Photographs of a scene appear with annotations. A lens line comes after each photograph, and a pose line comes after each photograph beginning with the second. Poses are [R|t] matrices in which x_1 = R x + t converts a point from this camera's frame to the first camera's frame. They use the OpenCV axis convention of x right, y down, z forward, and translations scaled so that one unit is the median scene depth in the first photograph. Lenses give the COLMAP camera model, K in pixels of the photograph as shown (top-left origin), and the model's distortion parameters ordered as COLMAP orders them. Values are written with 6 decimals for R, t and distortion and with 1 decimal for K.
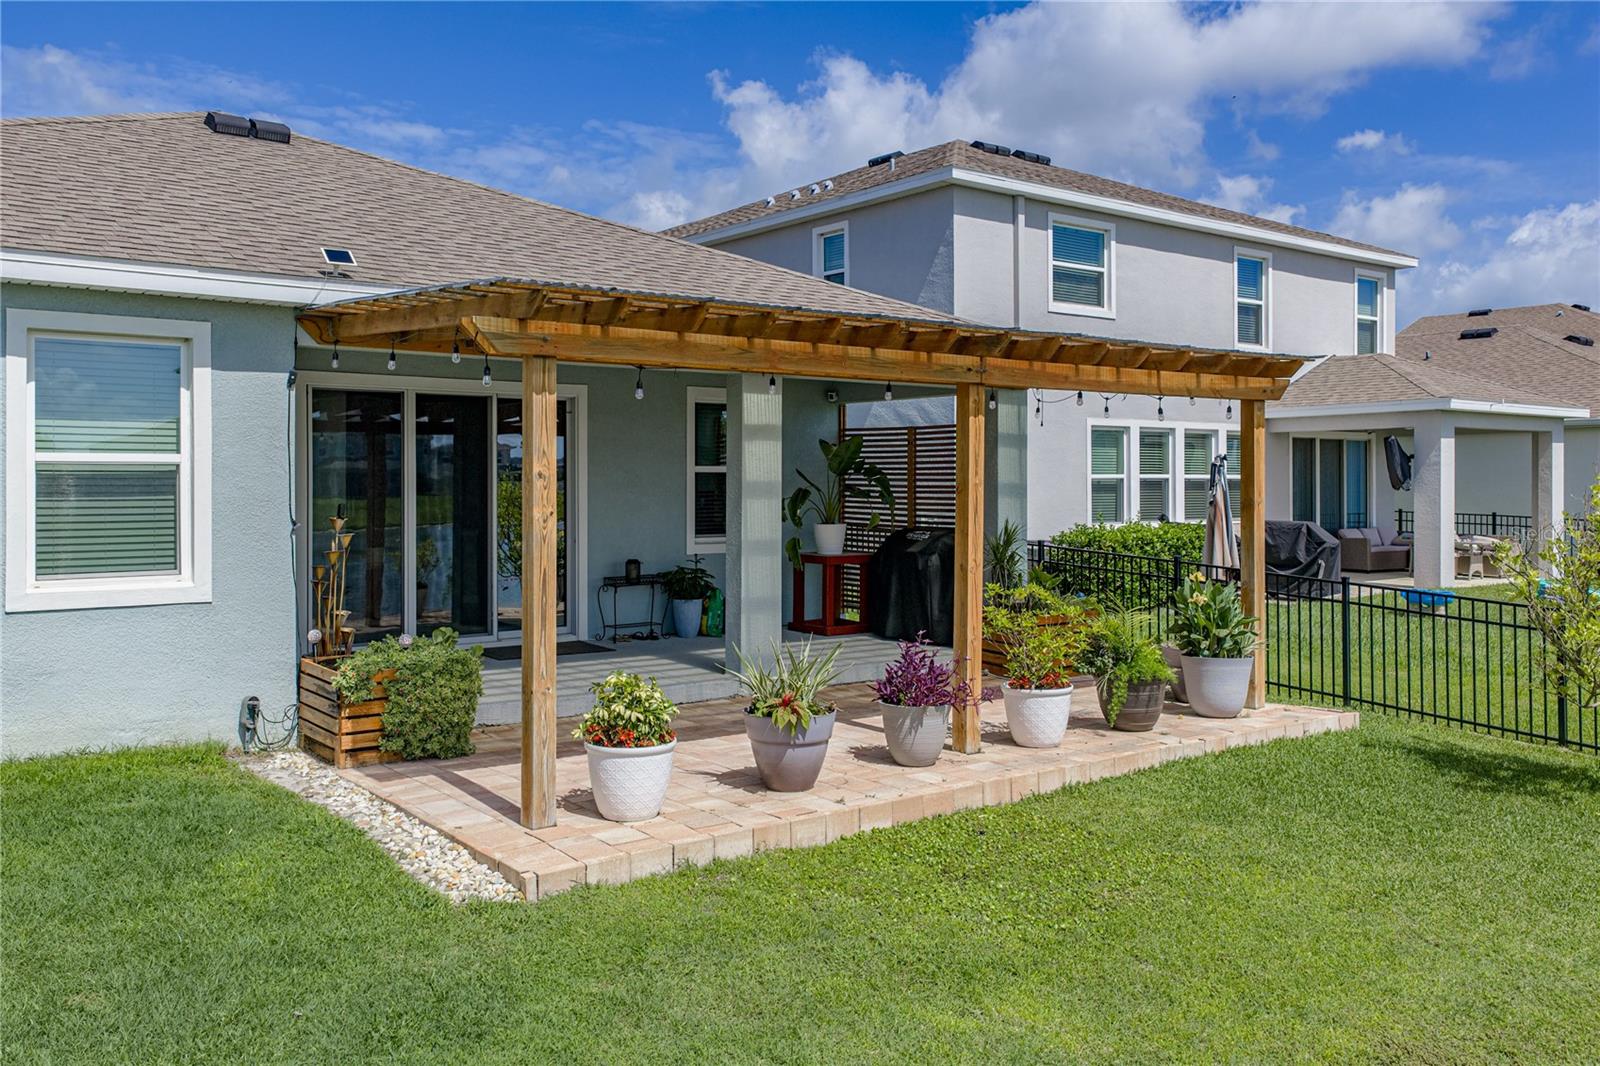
lens RADIAL K [[1329.0, 0, 794.7], [0, 1329.0, 500.8], [0, 0, 1]] dist [0.032744, -0.002120]
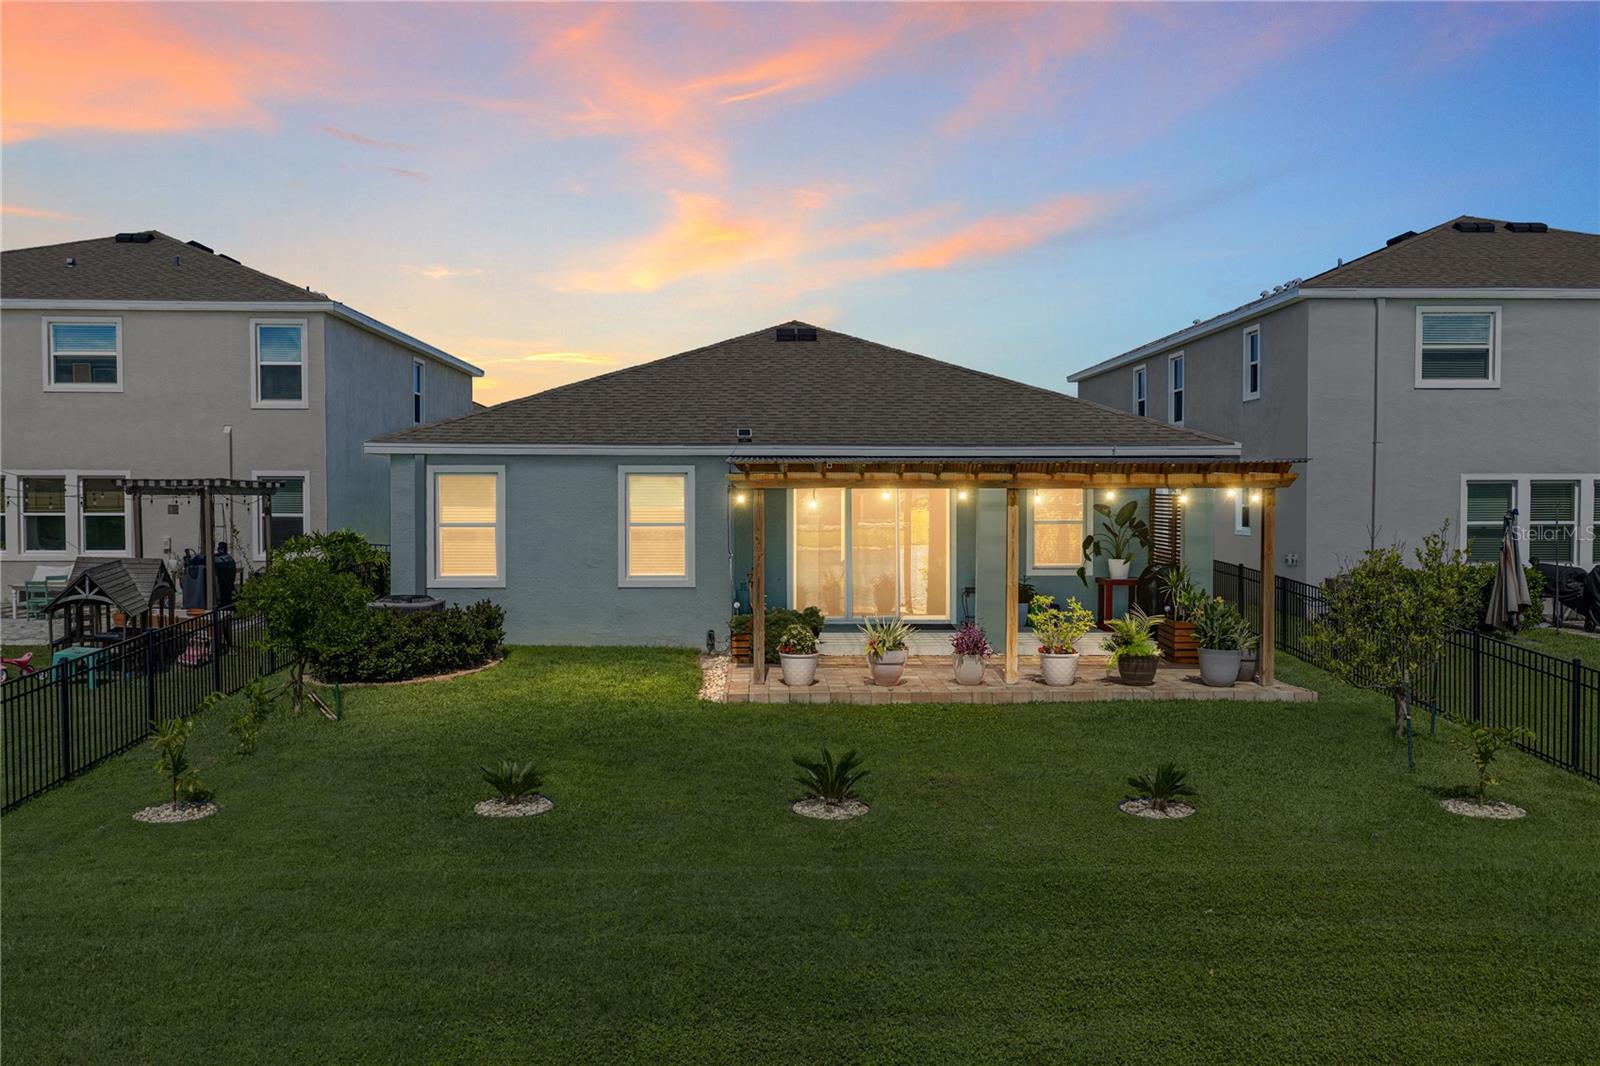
lens RADIAL K [[1318.1, 0, 793.9], [0, 1318.1, 547.3], [0, 0, 1]] dist [0.026423, -0.004760]
pose [[0.811175, 0.022503, -0.584371, 0.842238], [-0.009255, 0.999628, 0.025647, -0.043018], [0.584731, -0.015396, 0.811081, -0.601709]]
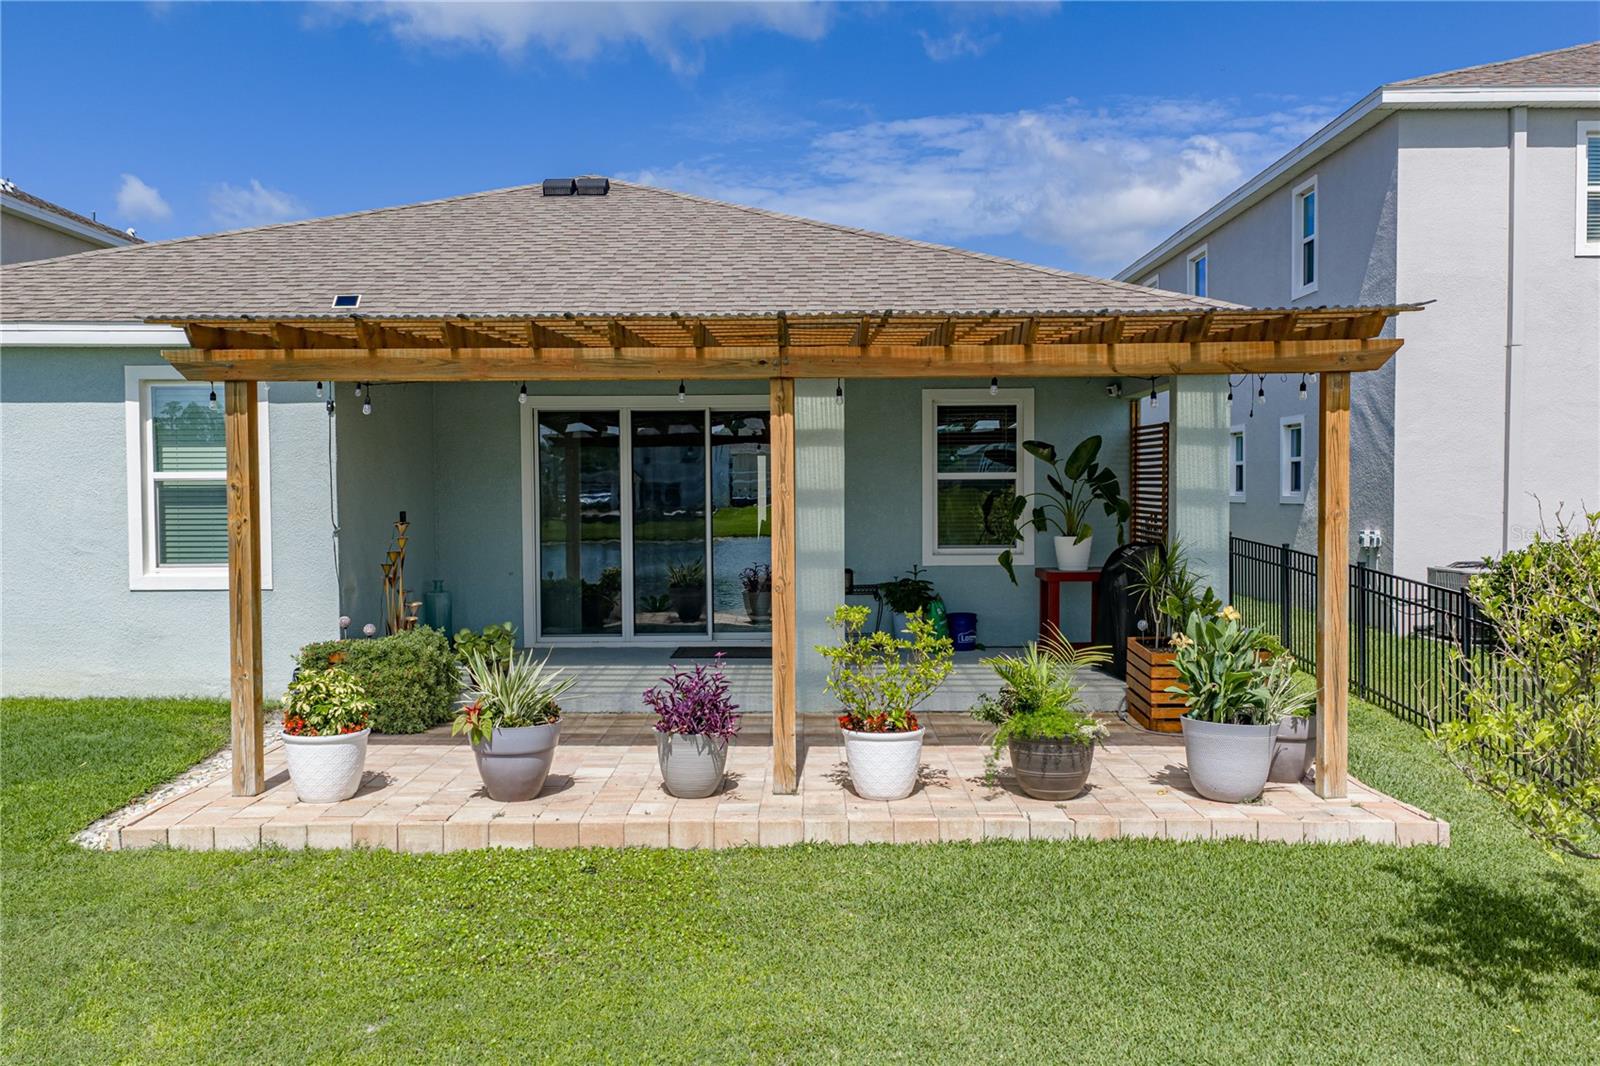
lens RADIAL K [[1318.1, 0, 793.9], [0, 1318.1, 547.3], [0, 0, 1]] dist [0.026423, -0.004760]
pose [[0.787288, 0.020493, -0.616245, 0.588832], [-0.002319, 0.999539, 0.030277, -0.001932], [0.616581, -0.022407, 0.786972, 0.271707]]
